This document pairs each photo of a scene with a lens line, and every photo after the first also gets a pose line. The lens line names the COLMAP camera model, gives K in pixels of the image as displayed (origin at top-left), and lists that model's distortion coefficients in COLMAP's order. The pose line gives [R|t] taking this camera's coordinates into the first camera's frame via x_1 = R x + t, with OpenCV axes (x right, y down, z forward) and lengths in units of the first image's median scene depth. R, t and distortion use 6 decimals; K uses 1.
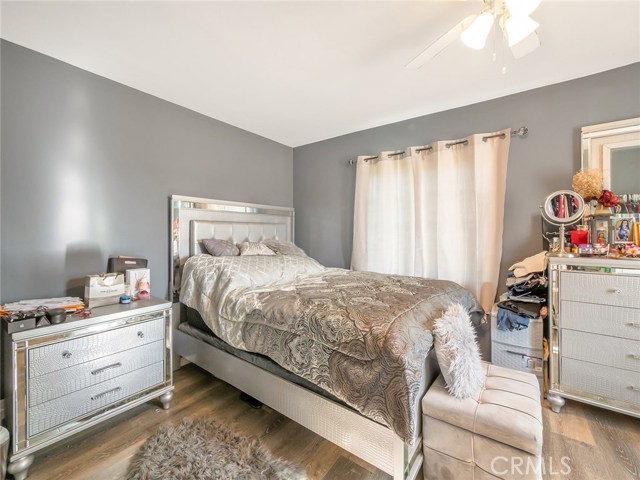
lens RADIAL K [[270.3, 0, 321.4], [0, 270.3, 241.6], [0, 0, 1]] dist [-0.002581, 0.000152]
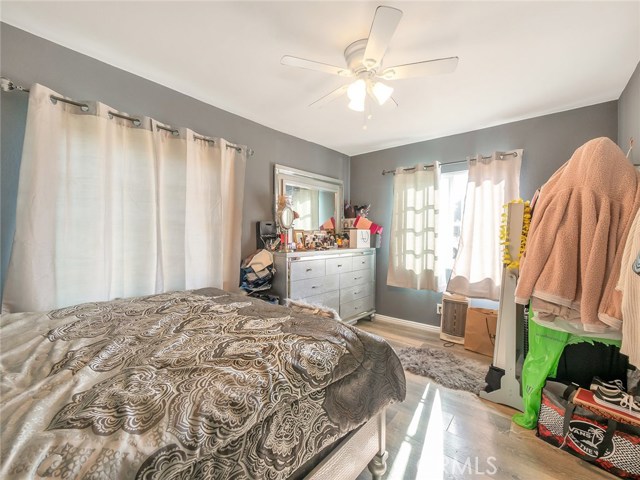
lens RADIAL K [[270.3, 0, 321.4], [0, 270.3, 241.6], [0, 0, 1]] dist [-0.002581, 0.000152]
pose [[0.070644, -0.023380, 0.997228, -0.487519], [0.030717, 0.999302, 0.021253, -0.021973], [-0.997029, 0.029131, 0.071313, 0.643684]]
